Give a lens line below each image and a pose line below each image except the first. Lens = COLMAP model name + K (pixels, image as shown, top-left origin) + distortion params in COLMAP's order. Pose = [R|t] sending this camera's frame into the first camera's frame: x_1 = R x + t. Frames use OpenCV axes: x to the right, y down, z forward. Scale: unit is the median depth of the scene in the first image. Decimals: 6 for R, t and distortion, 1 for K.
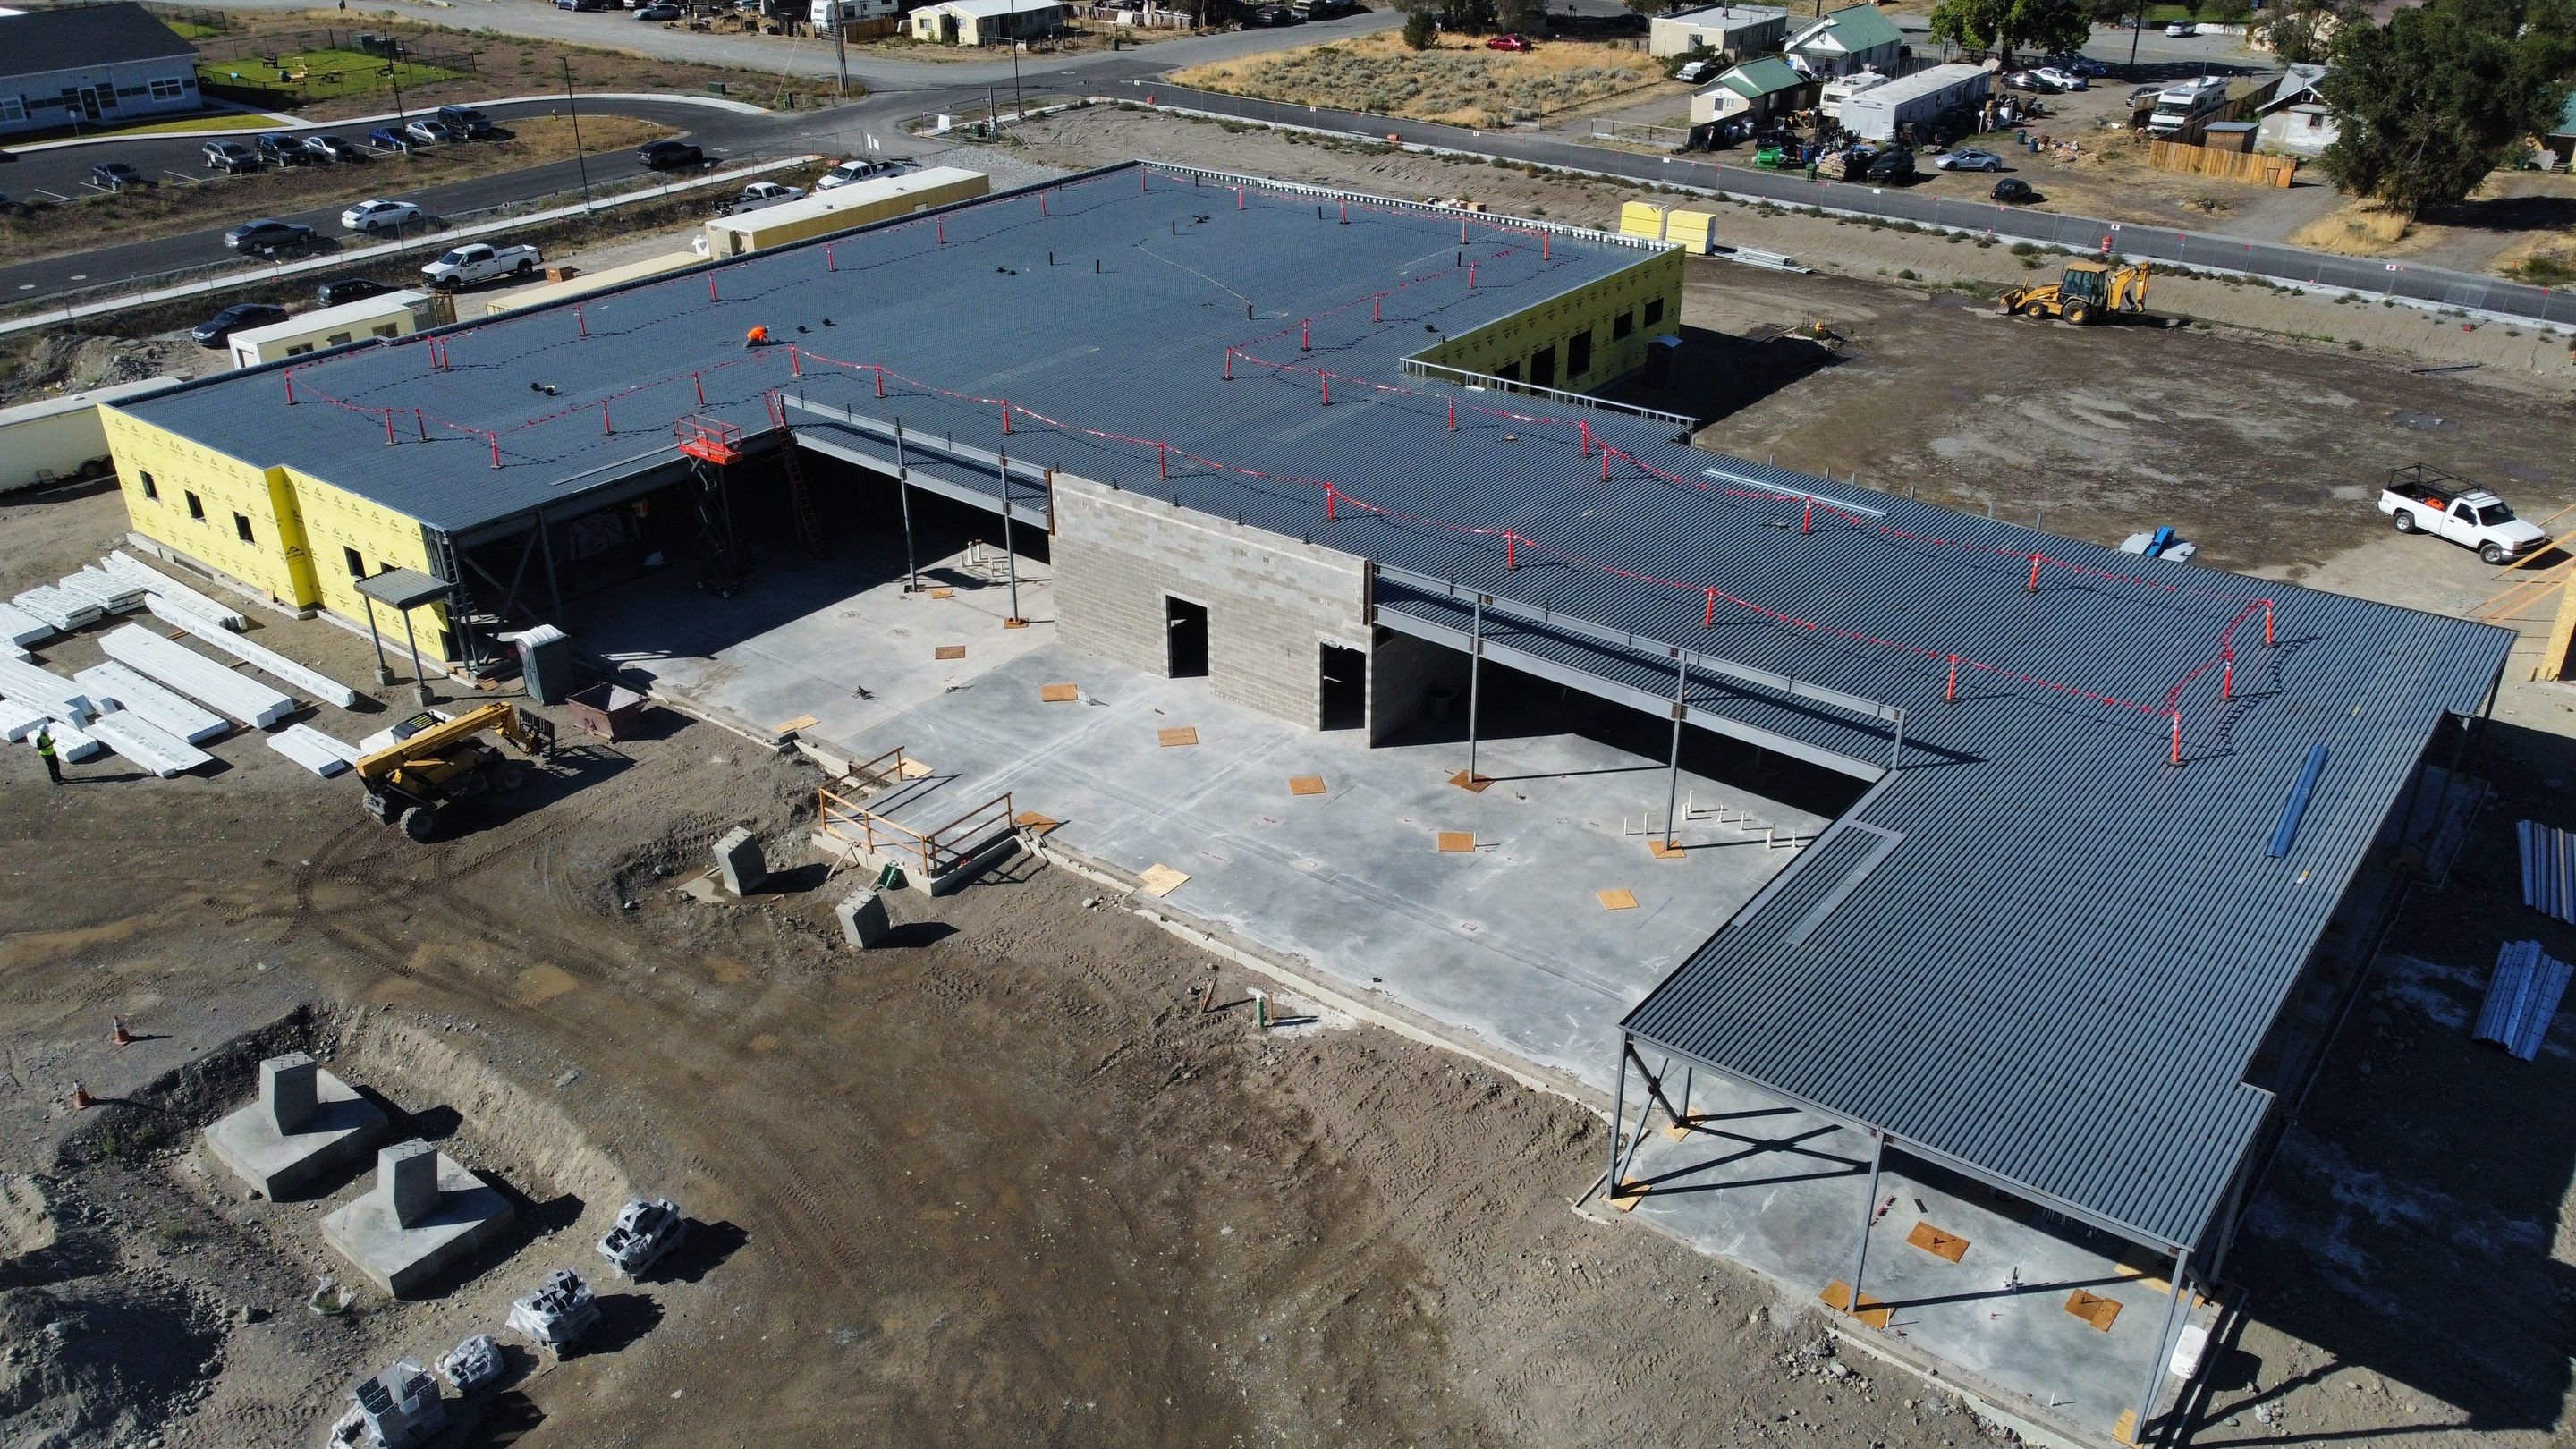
lens RADIAL K [[1960.6, 0, 1293.2], [0, 1960.6, 727.8], [0, 0, 1]] dist [-0.006080, 0.002680]
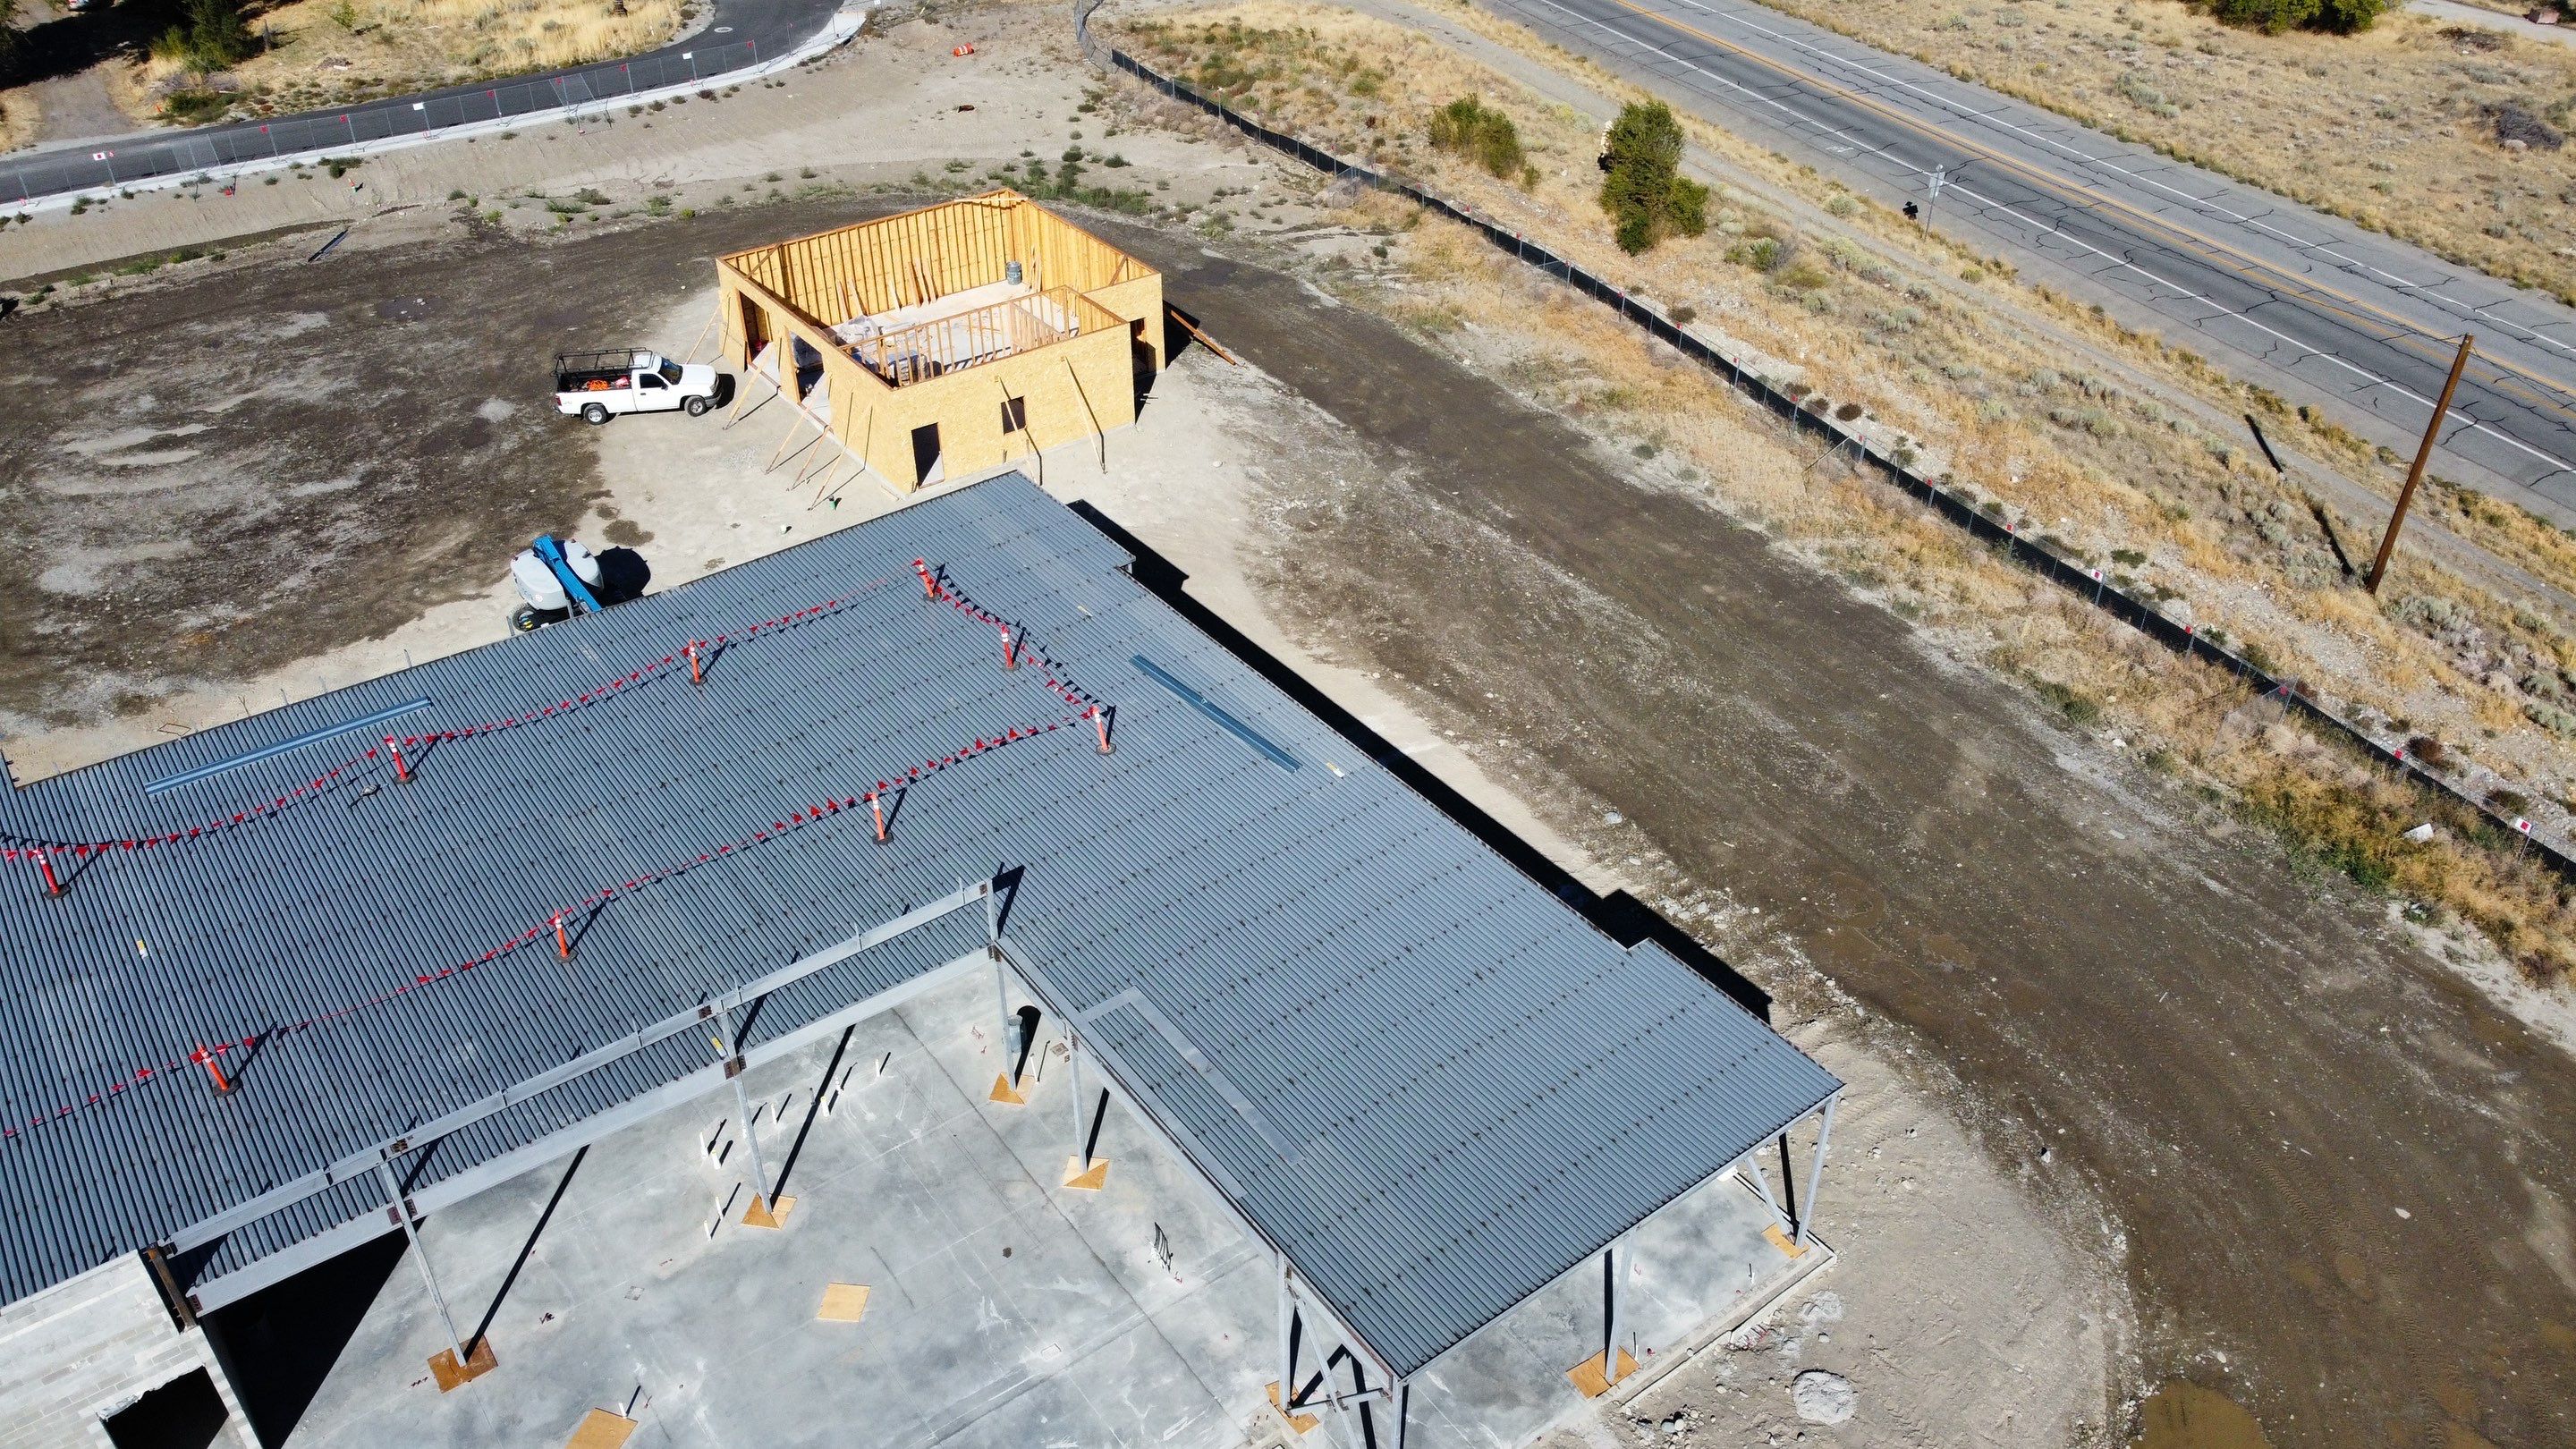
lens RADIAL K [[1960.6, 0, 1291.8], [0, 1960.6, 730.3], [0, 0, 1]] dist [-0.006080, 0.002680]
pose [[0.269686, -0.545649, 0.793434, -0.180217], [0.439308, 0.802937, 0.402864, -0.215977], [-0.856900, 0.239915, 0.456249, 0.310511]]
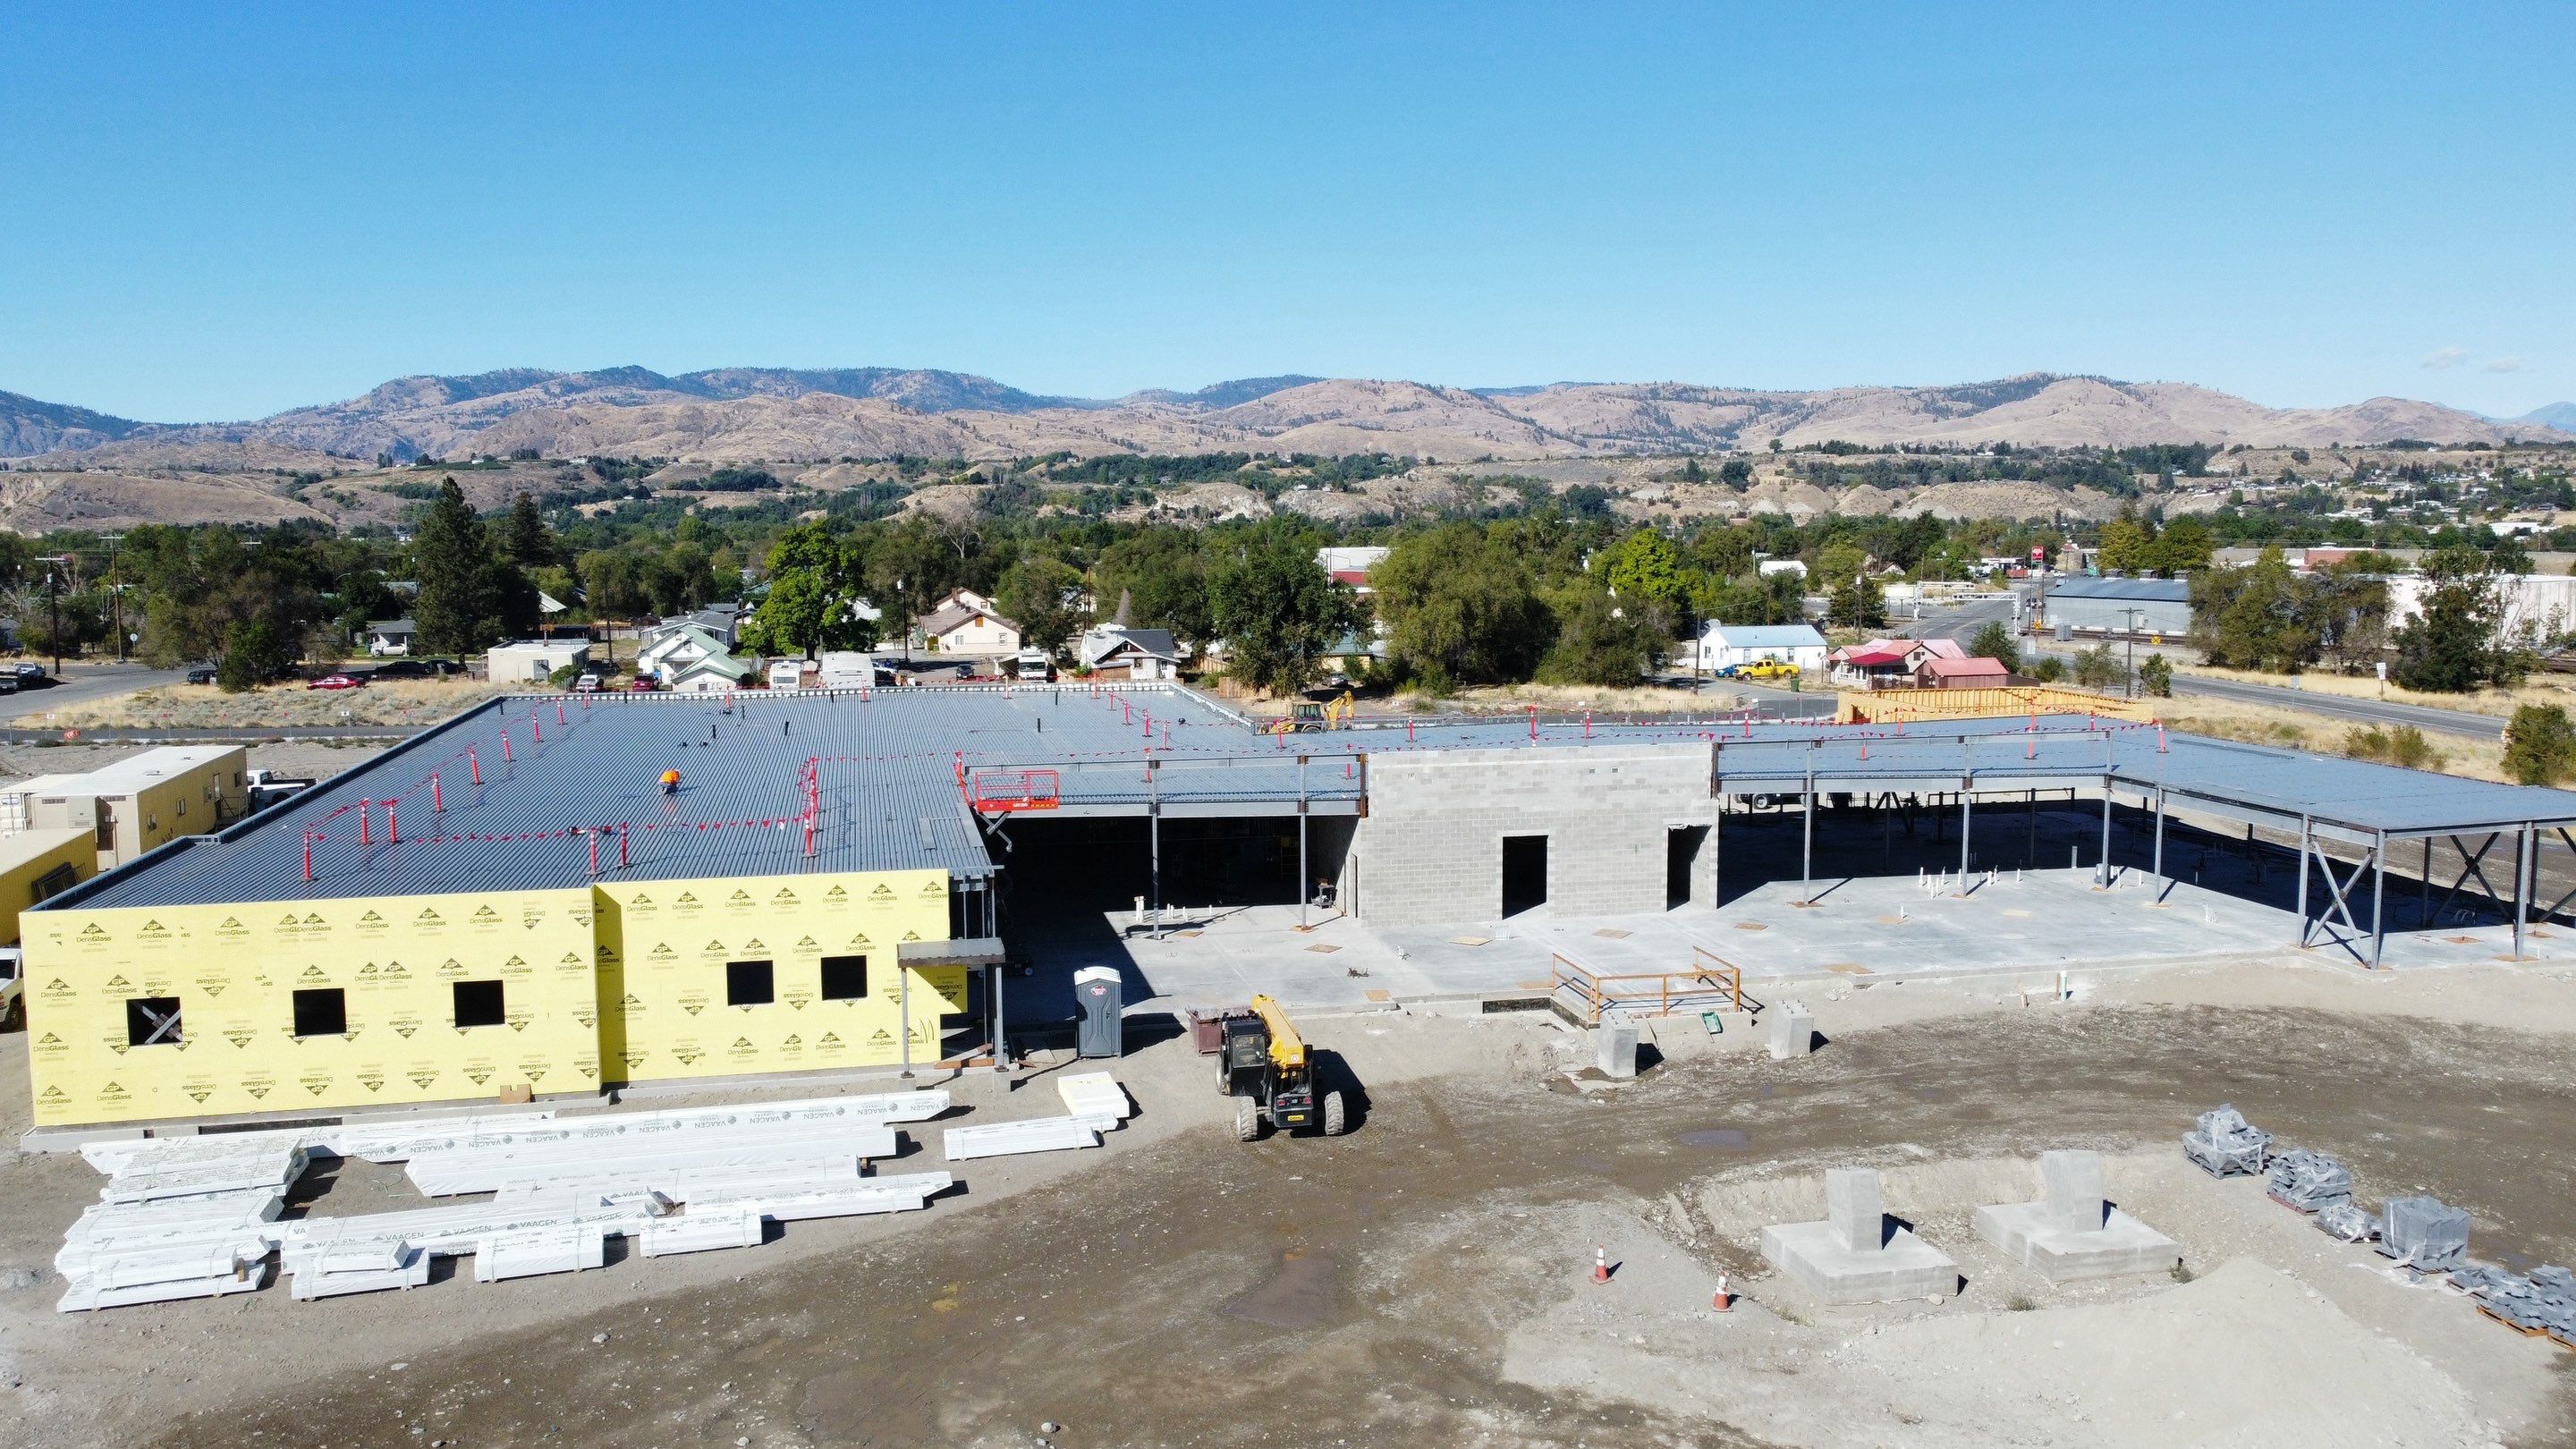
lens RADIAL K [[1960.6, 0, 1283.0], [0, 1960.6, 723.5], [0, 0, 1]] dist [-0.006080, 0.002680]
pose [[0.636047, -0.075911, 0.767907, -0.785981], [0.354149, 0.912869, -0.203096, 0.042582], [-0.685582, 0.401133, 0.607512, 0.317012]]
